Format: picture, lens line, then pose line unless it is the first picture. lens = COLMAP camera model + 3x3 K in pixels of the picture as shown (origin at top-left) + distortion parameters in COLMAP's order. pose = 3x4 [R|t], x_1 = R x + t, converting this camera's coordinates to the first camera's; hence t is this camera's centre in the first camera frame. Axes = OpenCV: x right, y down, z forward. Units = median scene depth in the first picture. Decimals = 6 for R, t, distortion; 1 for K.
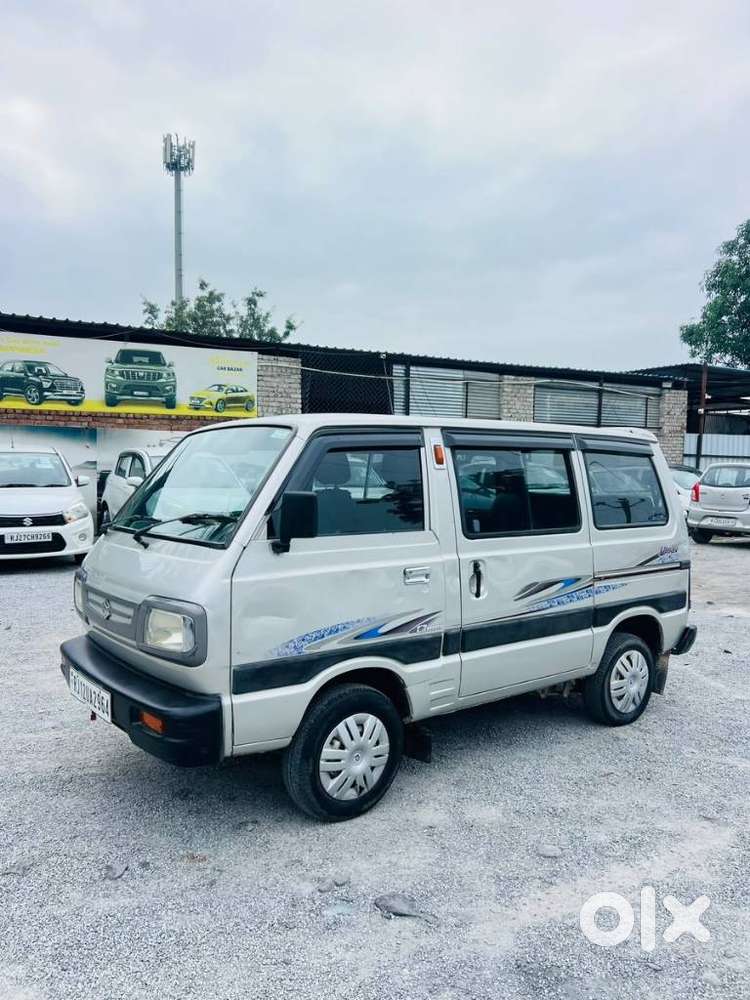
lens RADIAL K [[750.1, 0, 370.8], [0, 750.1, 505.8], [0, 0, 1]] dist [0.110590, -0.227397]
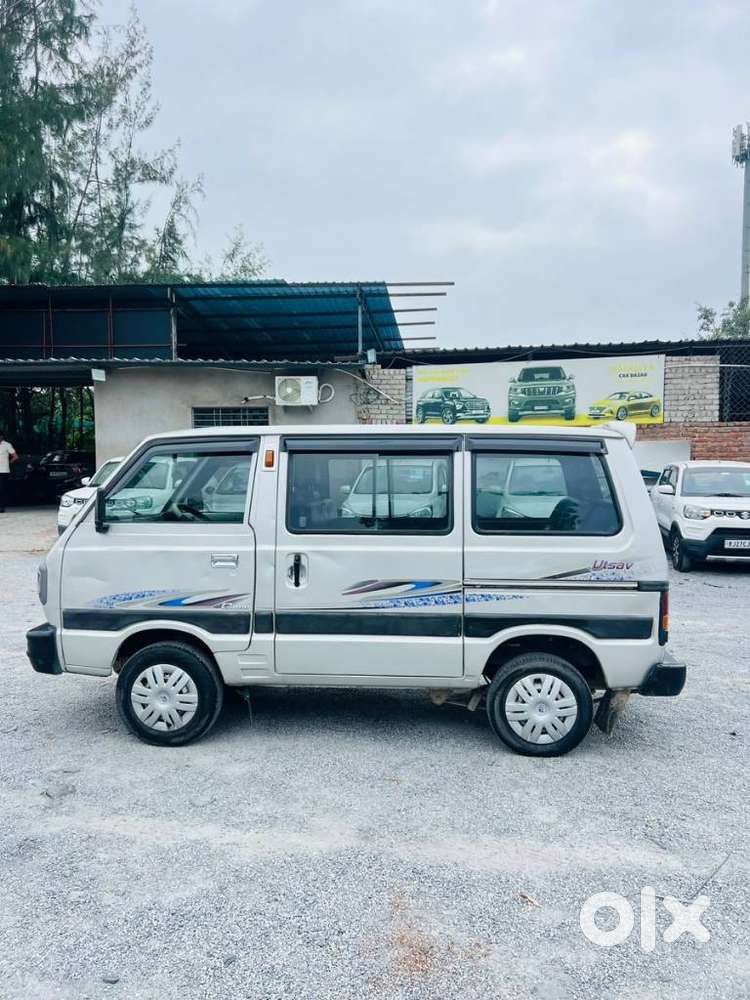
lens RADIAL K [[753.9, 0, 378.7], [0, 753.9, 502.9], [0, 0, 1]] dist [0.057791, -0.076251]
pose [[0.740417, 0.014272, -0.671997, 0.826761], [-0.027799, 0.999569, -0.009401, 0.004748], [0.671573, 0.025641, 0.740494, 0.217676]]
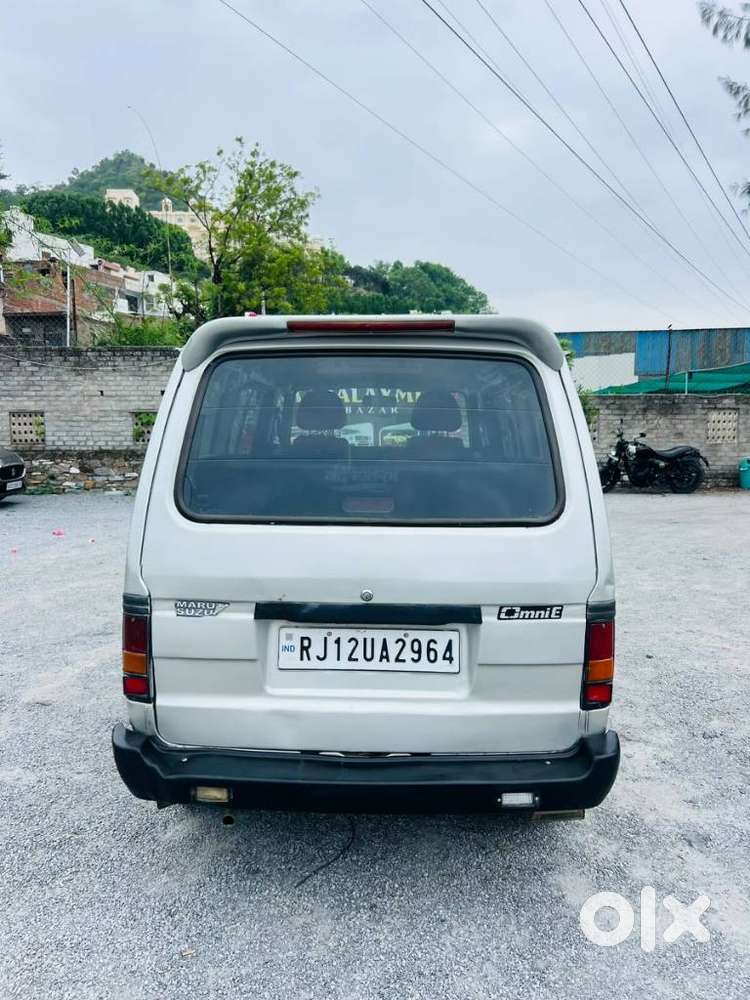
lens RADIAL K [[754.0, 0, 371.8], [0, 754.0, 499.7], [0, 0, 1]] dist [0.050459, -0.061597]
pose [[-0.623410, 0.067870, -0.778944, 0.775009], [-0.049211, 0.990845, 0.125717, -0.060259], [0.780345, 0.116706, -0.614363, 1.579945]]
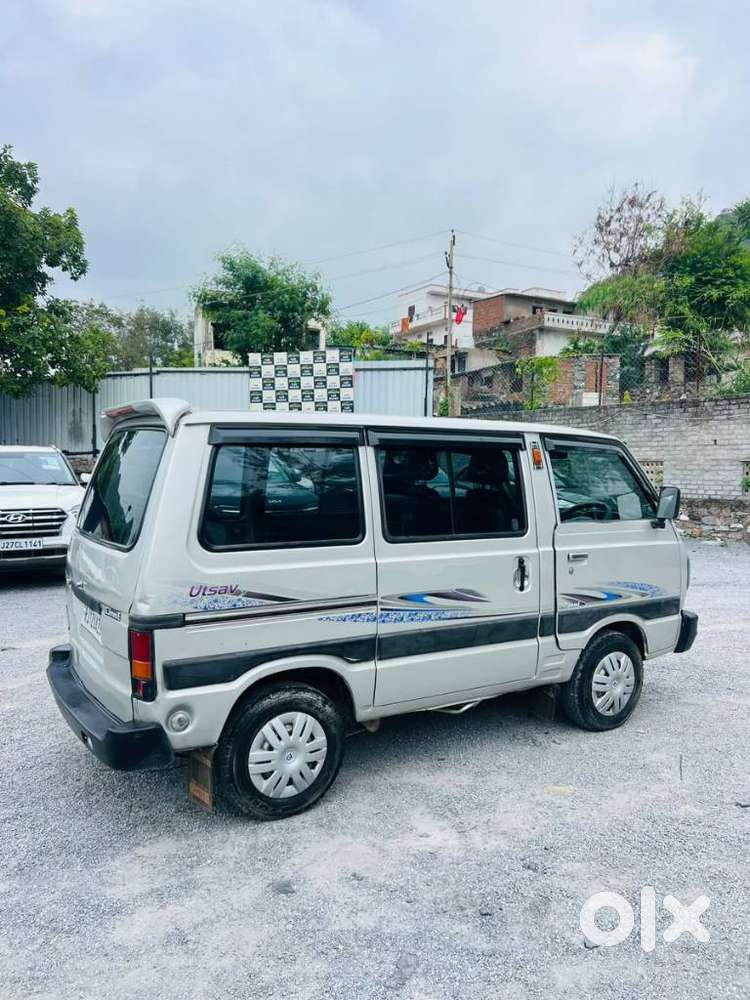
lens RADIAL K [[753.9, 0, 378.7], [0, 753.9, 502.9], [0, 0, 1]] dist [0.057791, -0.076251]
pose [[-0.995997, -0.025461, 0.085689, 0.002100], [-0.016489, 0.994459, 0.103826, -0.107135], [-0.087858, 0.101998, -0.990897, 2.034929]]
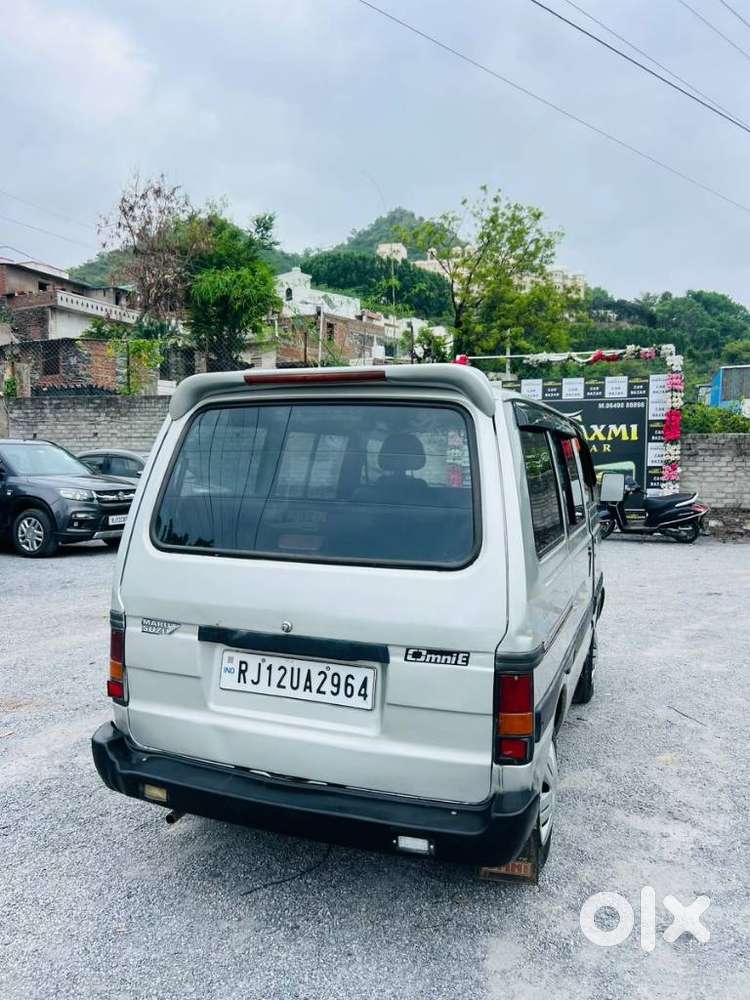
lens RADIAL K [[756.9, 0, 370.1], [0, 756.9, 499.1], [0, 0, 1]] dist [0.036882, -0.044696]
pose [[-0.845894, 0.009464, -0.533268, 0.624856], [-0.046039, 0.994815, 0.090685, -0.076631], [0.531361, 0.101262, -0.841072, 1.756736]]
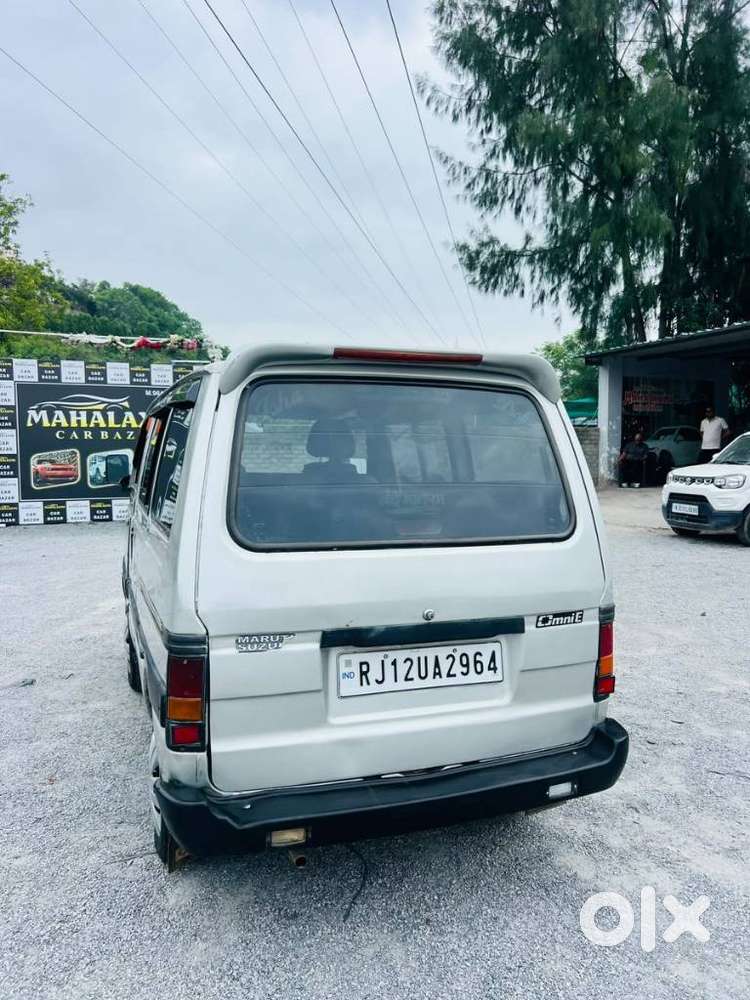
lens RADIAL K [[753.9, 0, 378.7], [0, 753.9, 502.9], [0, 0, 1]] dist [0.057791, -0.076251]
pose [[-0.291459, 0.052848, -0.955122, 0.895176], [-0.056857, 0.995750, 0.072447, -0.046102], [0.954892, 0.075421, -0.287216, 1.383484]]
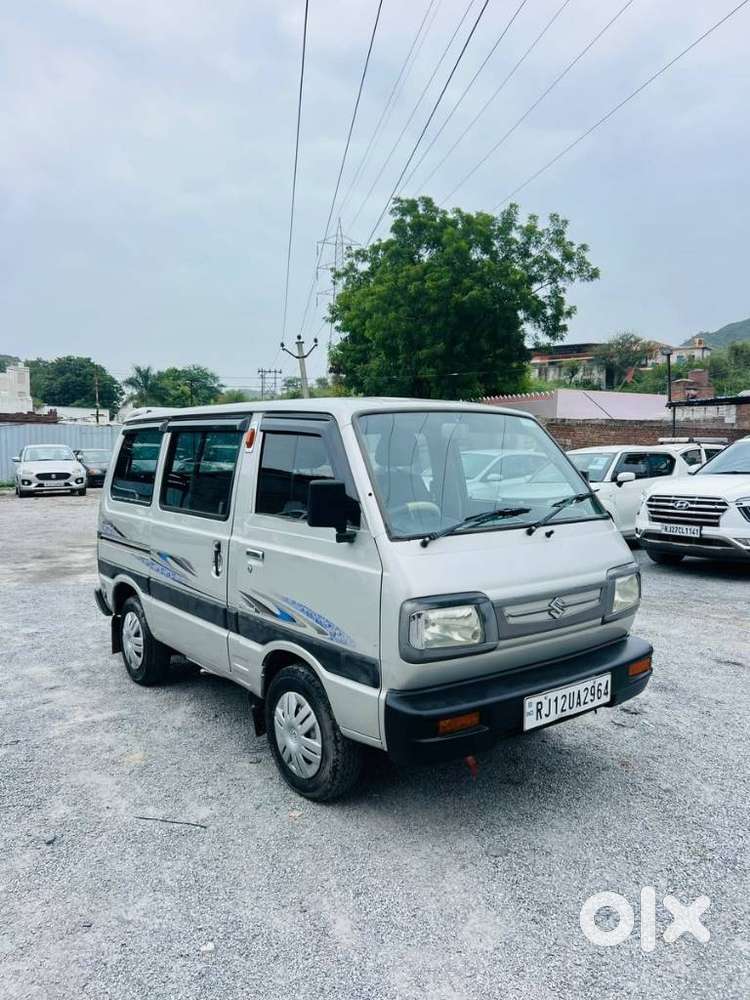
lens RADIAL K [[753.9, 0, 378.7], [0, 753.9, 502.9], [0, 0, 1]] dist [0.057791, -0.076251]
pose [[-0.007811, -0.085784, 0.996283, -0.975085], [0.044724, 0.995287, 0.086049, -0.063360], [-0.998969, 0.045230, -0.003938, 0.938693]]
